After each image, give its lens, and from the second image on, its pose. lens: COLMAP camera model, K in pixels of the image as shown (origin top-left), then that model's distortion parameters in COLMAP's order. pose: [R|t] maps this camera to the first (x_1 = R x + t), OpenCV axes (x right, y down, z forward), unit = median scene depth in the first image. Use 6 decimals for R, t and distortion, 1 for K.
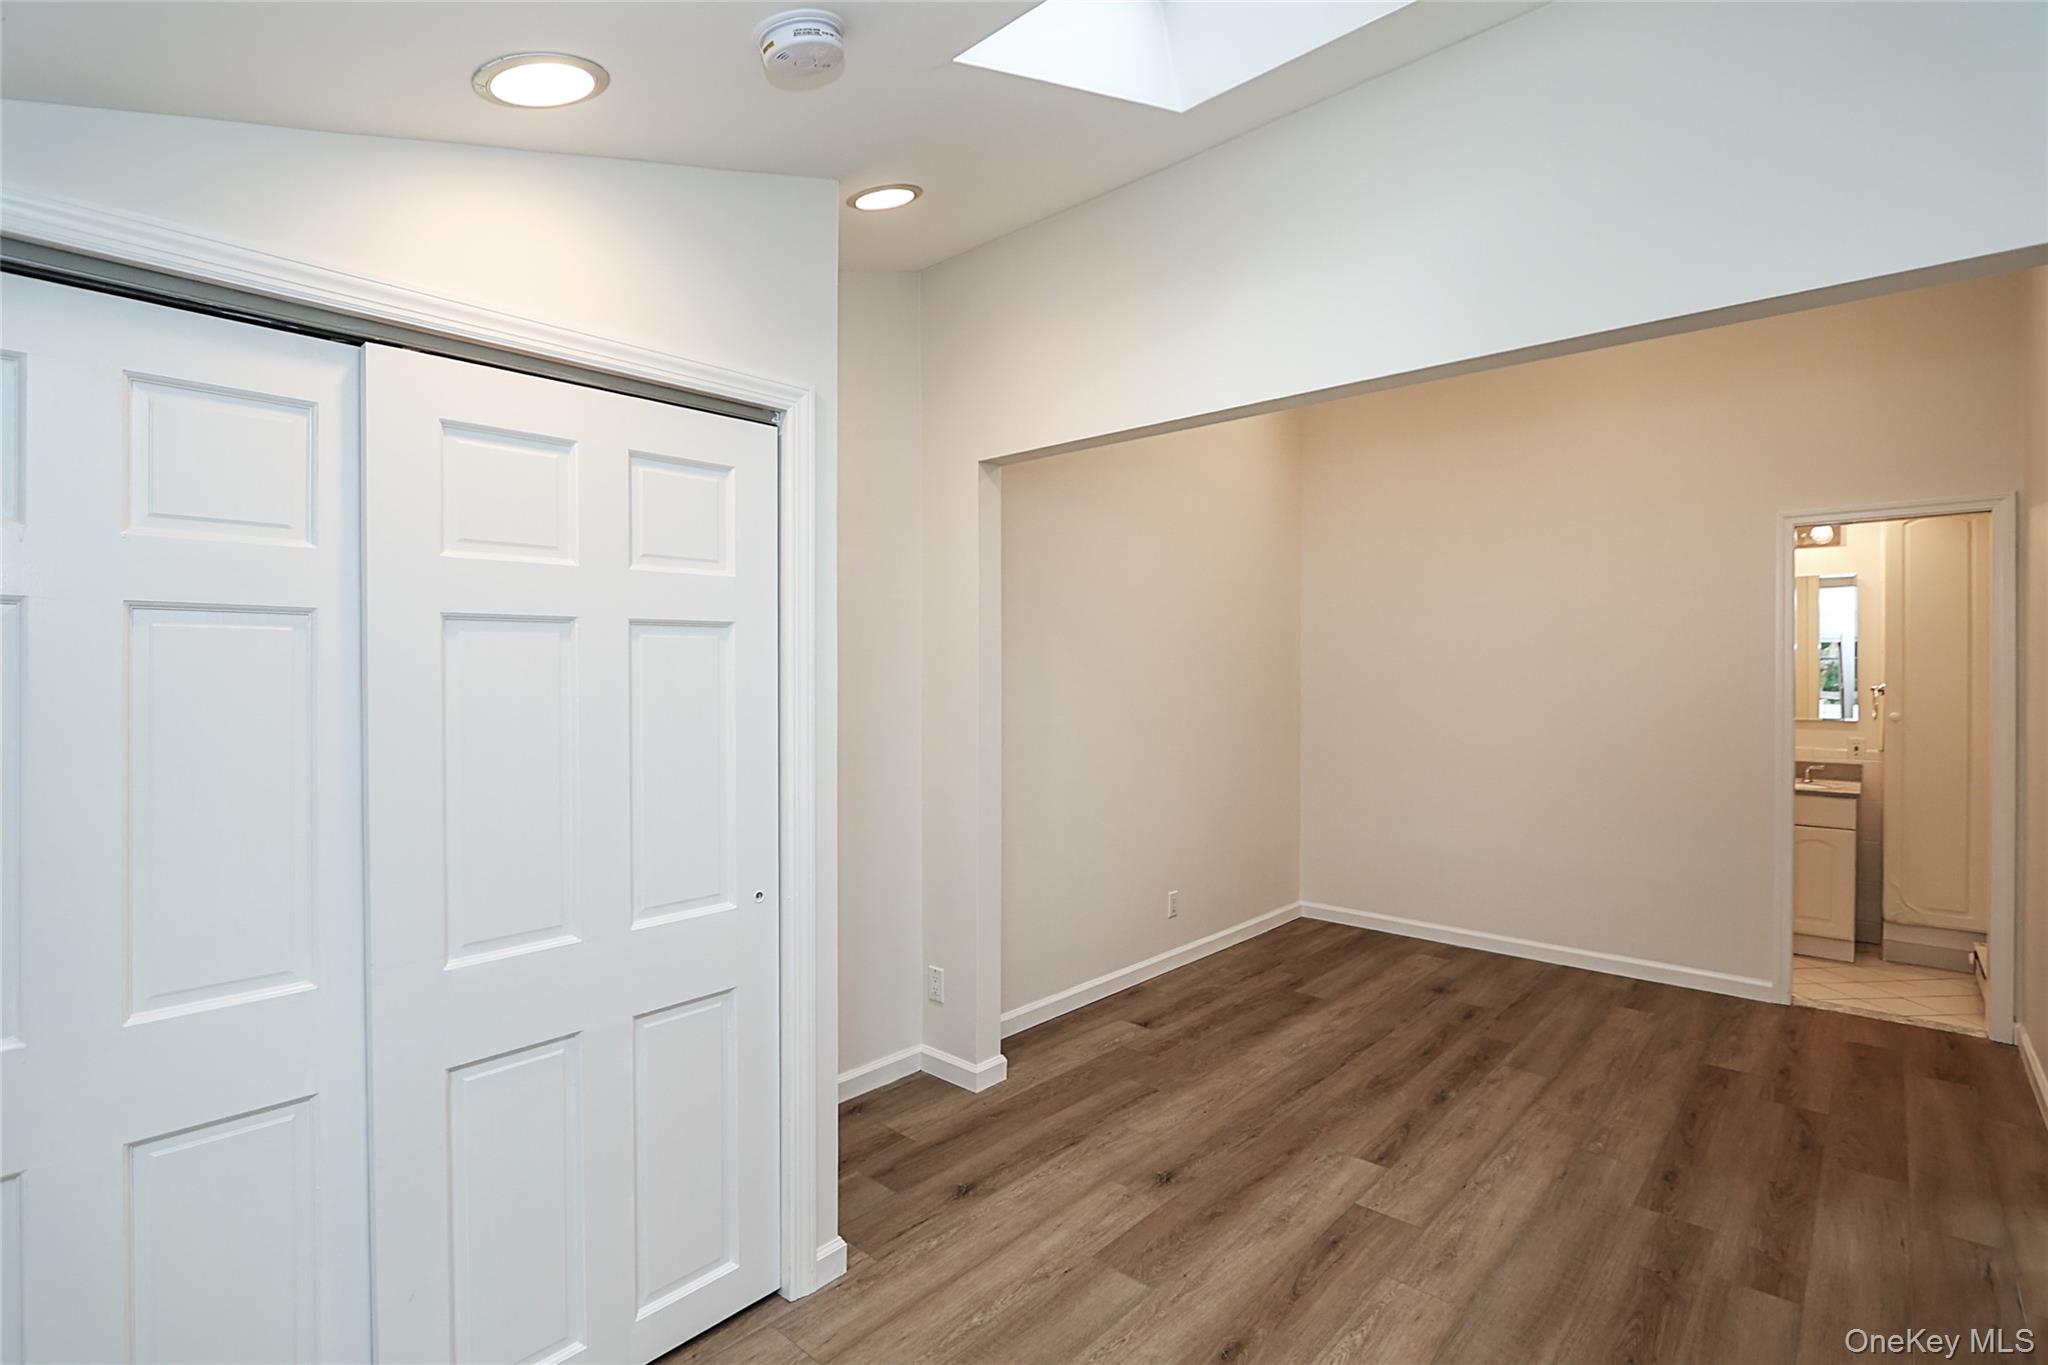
lens RADIAL K [[965.4, 0, 1035.0], [0, 965.4, 682.6], [0, 0, 1]] dist [-0.010090, -0.000308]
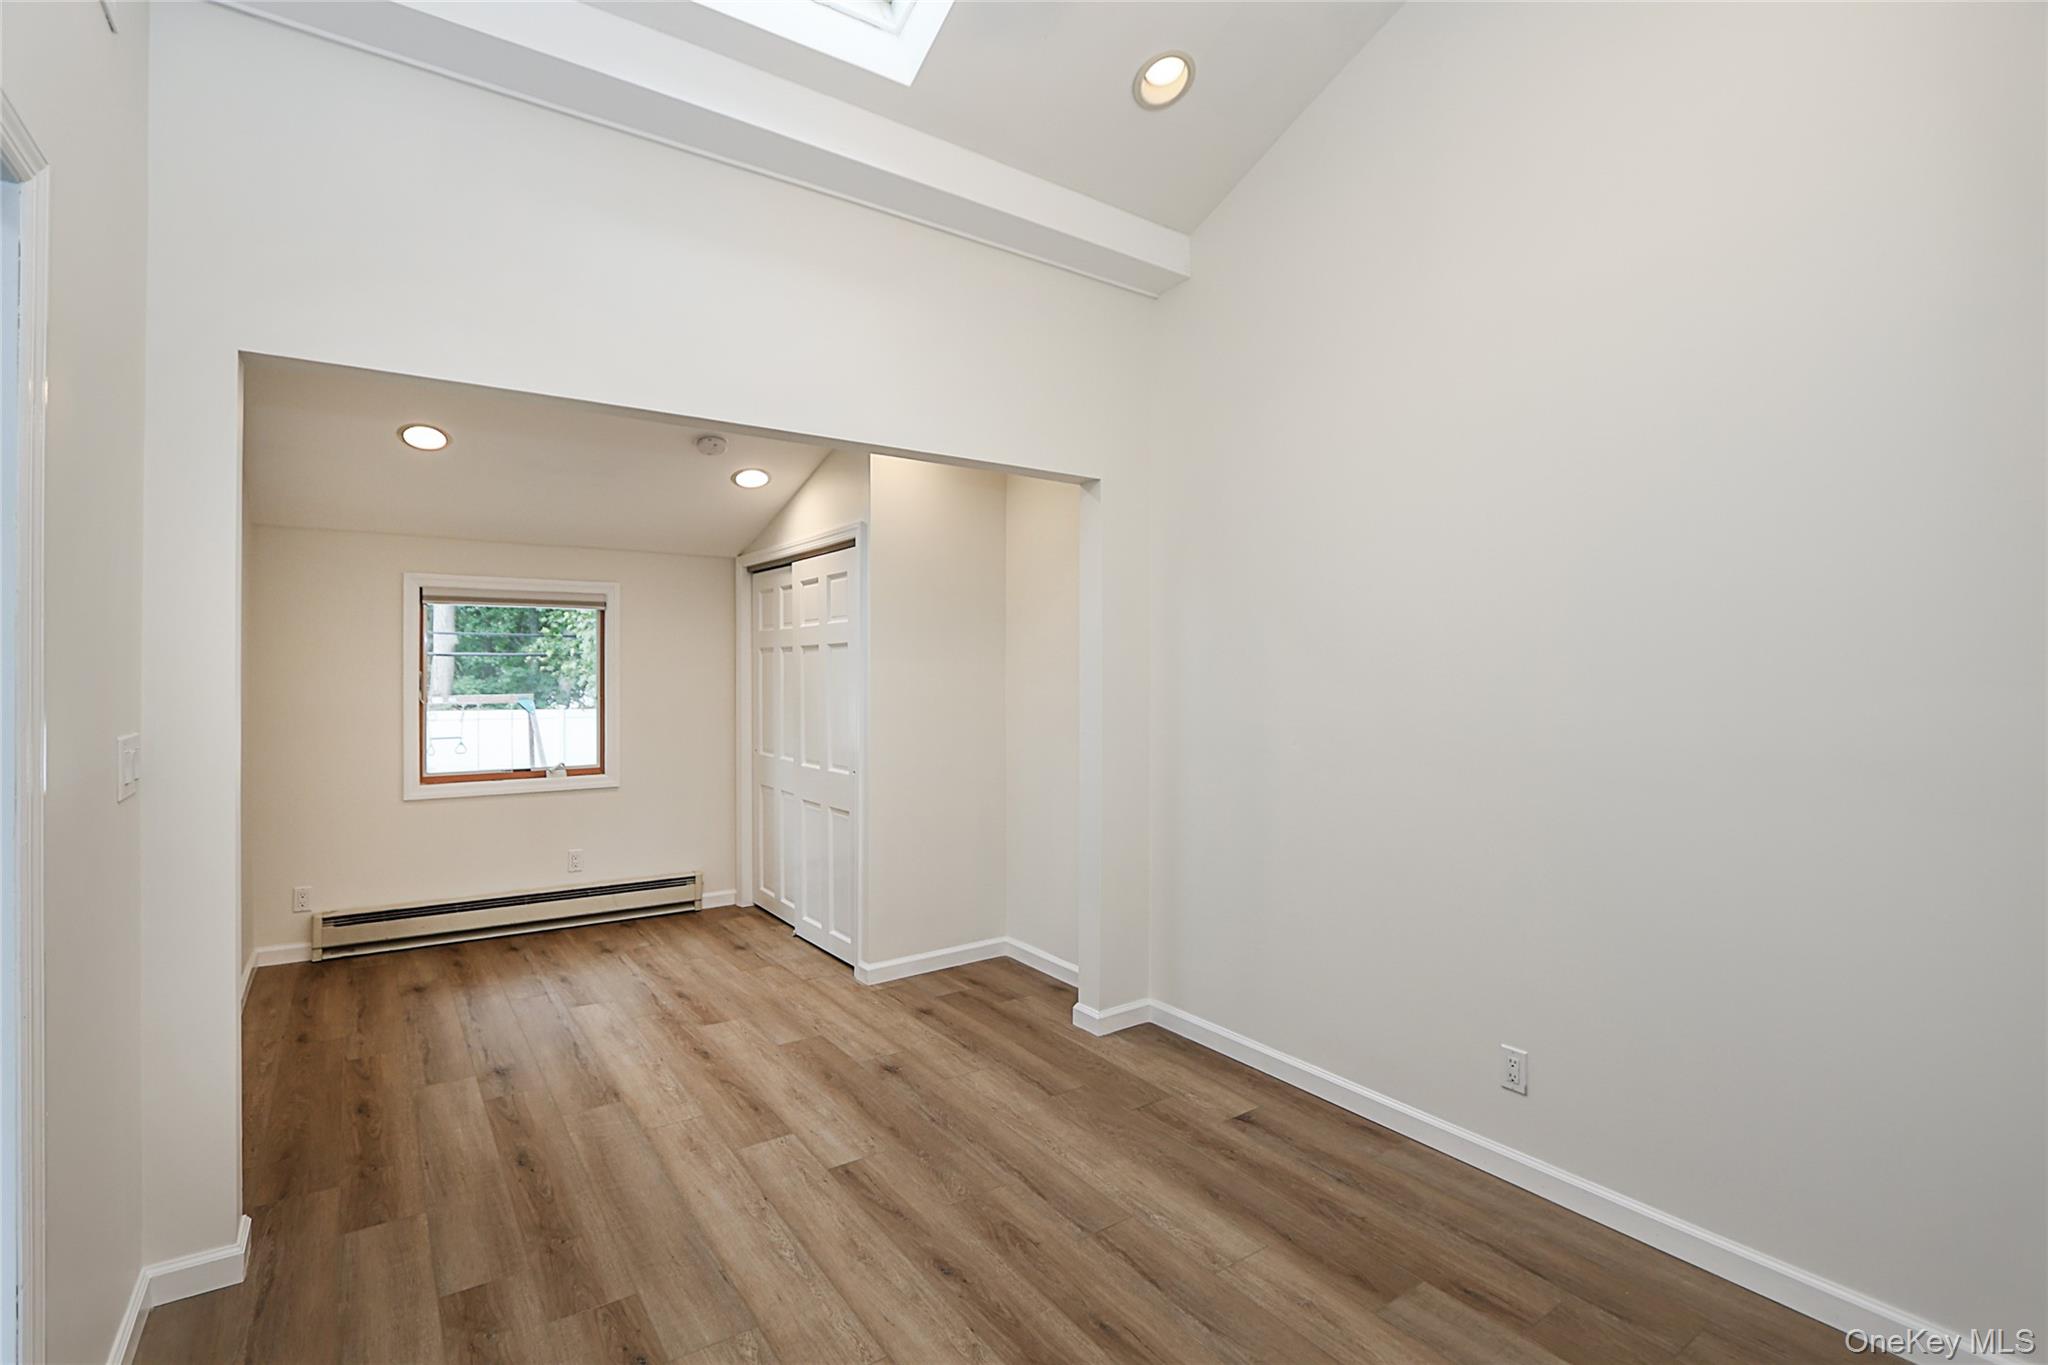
lens RADIAL K [[965.4, 0, 1035.0], [0, 965.4, 682.6], [0, 0, 1]] dist [-0.010090, -0.000308]
pose [[-0.230292, 0.011648, -0.973052, 1.445400], [-0.011231, 0.999830, 0.014627, -0.007023], [0.973057, 0.014297, -0.230122, 1.625582]]
